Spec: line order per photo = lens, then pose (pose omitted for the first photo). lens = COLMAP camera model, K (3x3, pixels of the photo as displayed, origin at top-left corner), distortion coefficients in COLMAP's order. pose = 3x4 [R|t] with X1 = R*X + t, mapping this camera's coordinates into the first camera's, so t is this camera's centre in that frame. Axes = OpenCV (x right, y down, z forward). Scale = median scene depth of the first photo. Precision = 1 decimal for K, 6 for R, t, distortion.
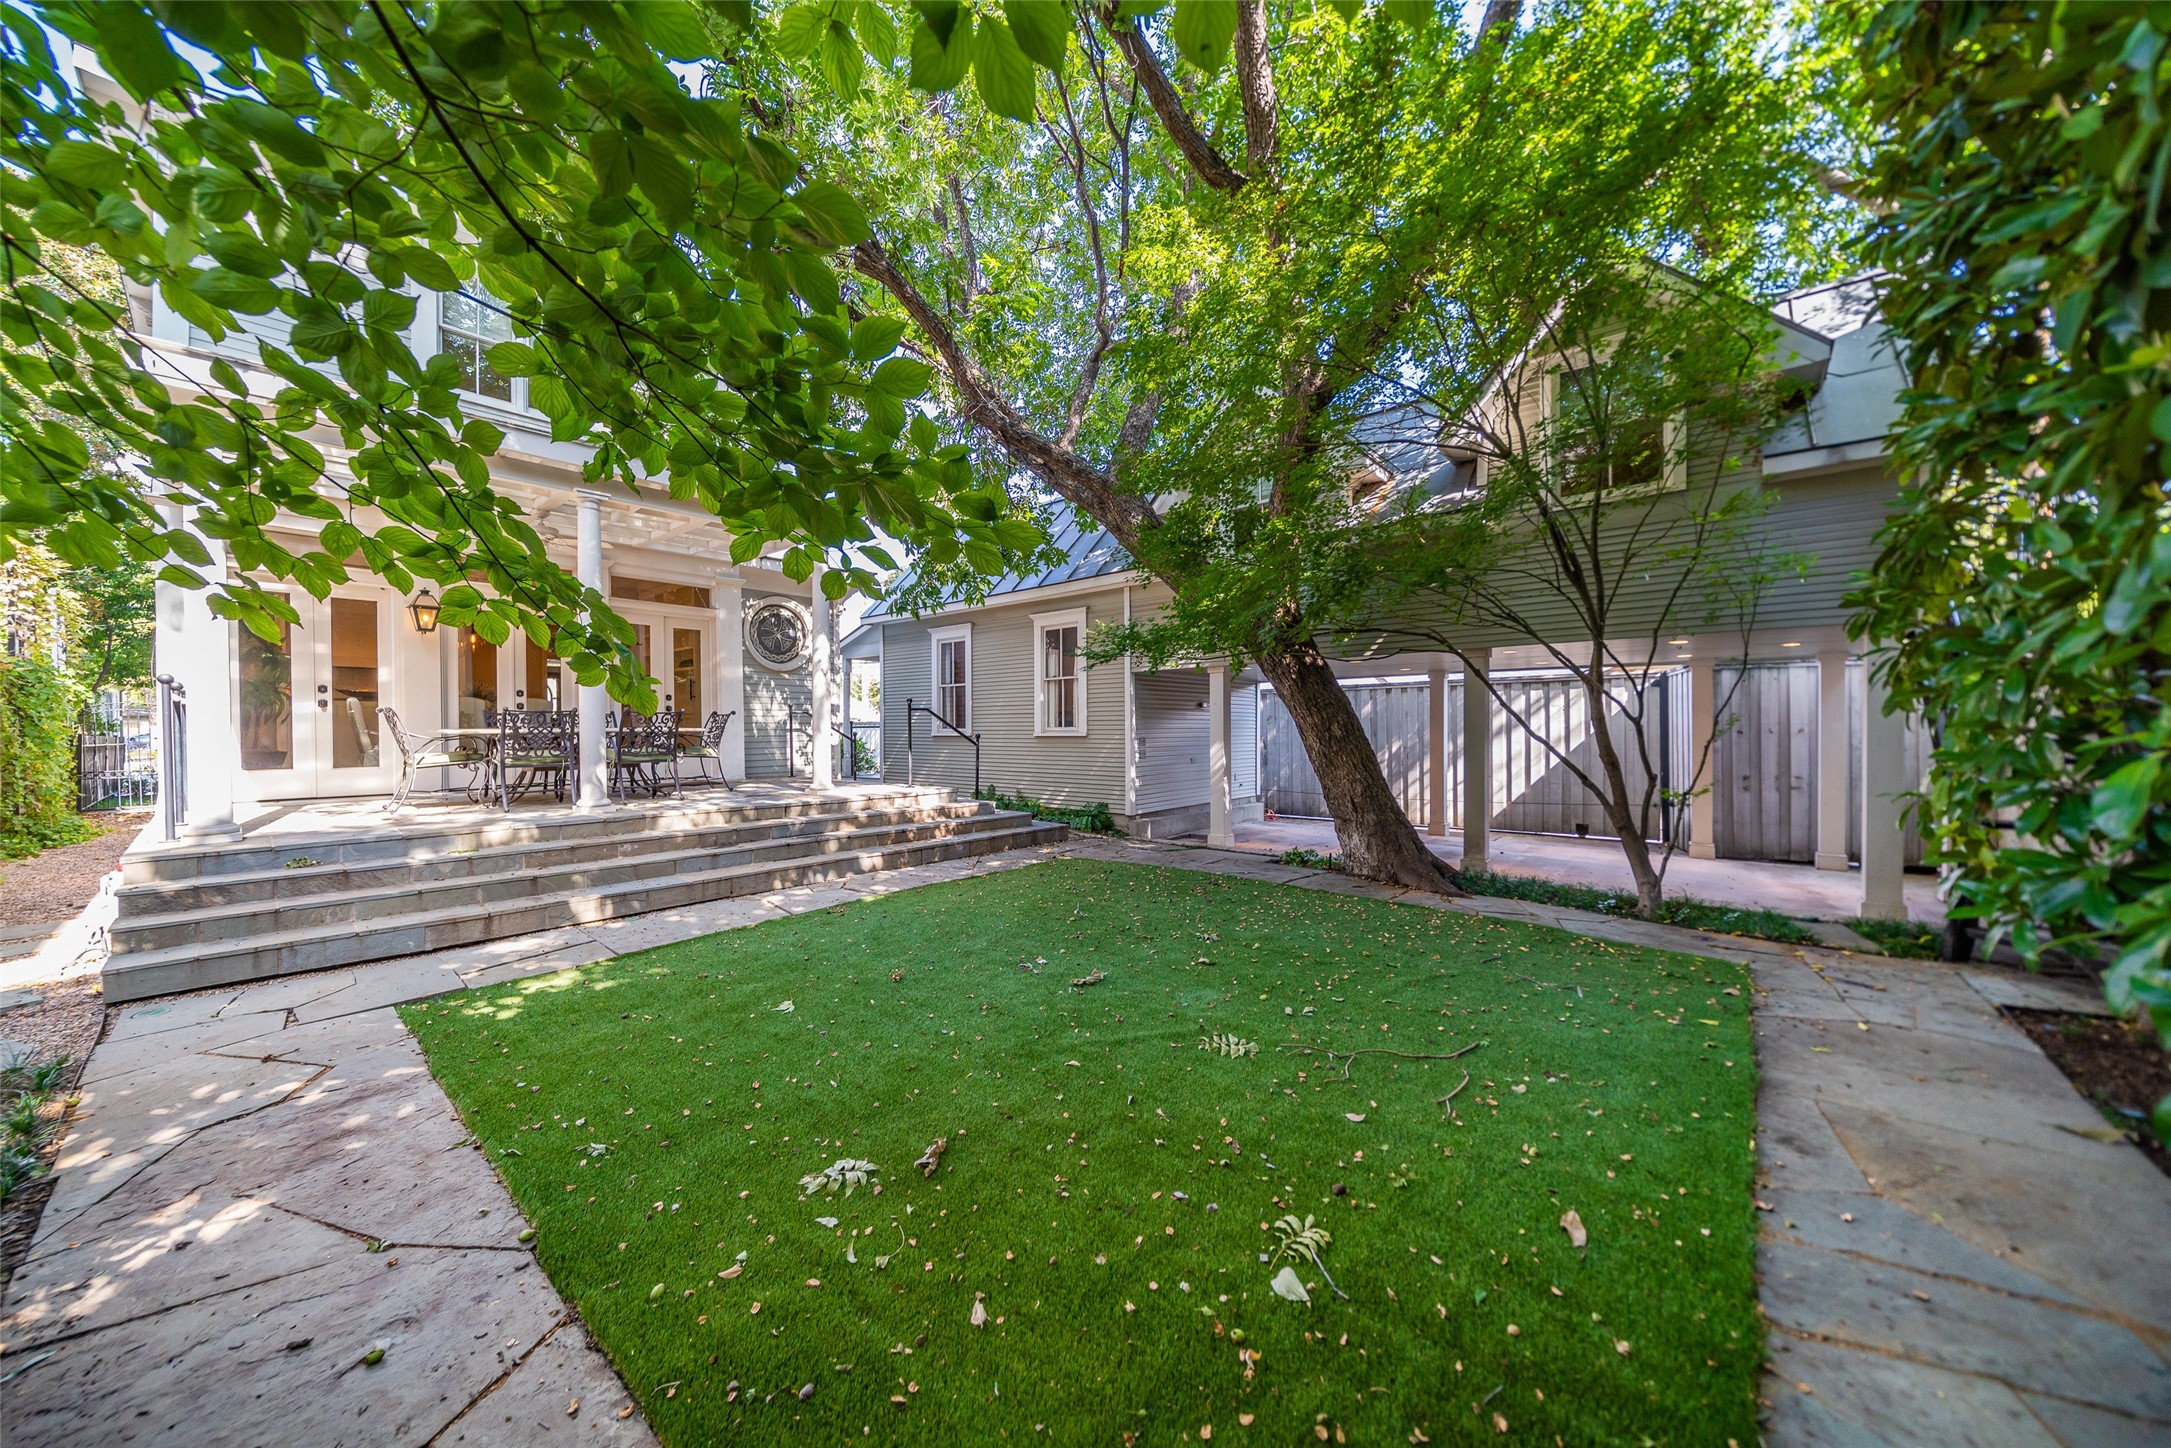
lens RADIAL K [[739.6, 0, 1085.5], [0, 739.6, 724.0], [0, 0, 1]] dist [0.000458, 0.000004]
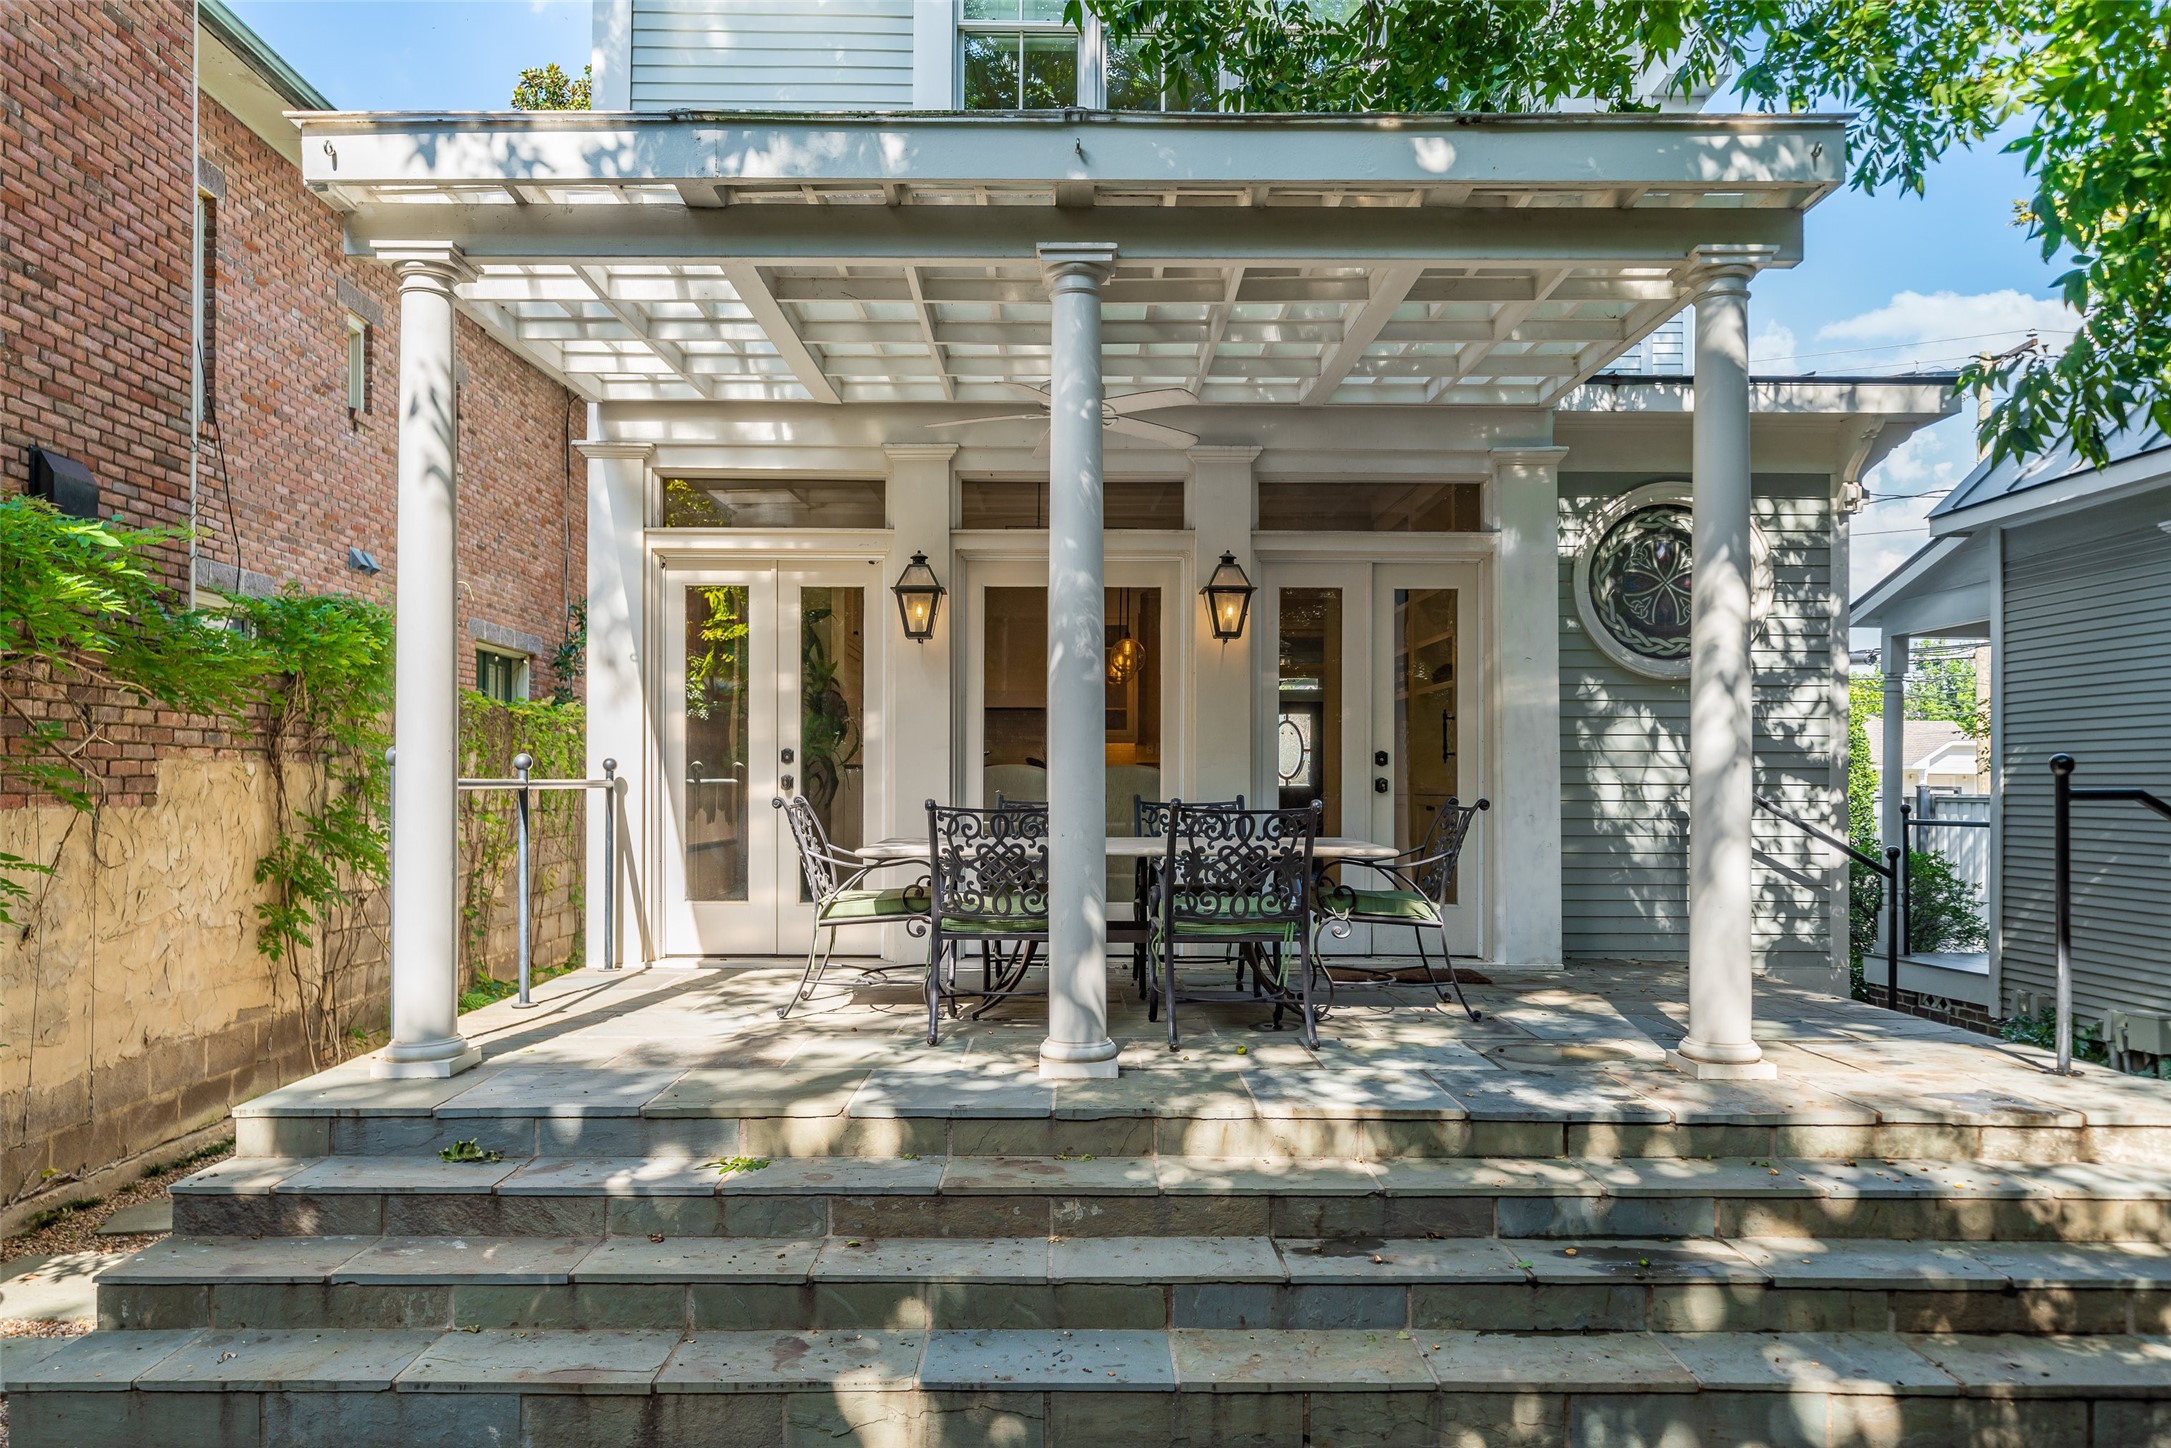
lens RADIAL K [[1425.1, 0, 1080.5], [0, 1425.1, 768.0], [0, 0, 1]] dist [-0.003429, -0.001638]
pose [[0.646295, 0.002287, -0.763084, -0.084324], [-0.005567, 0.999983, -0.001718, -0.036346], [0.763067, 0.005358, 0.646297, 0.469254]]
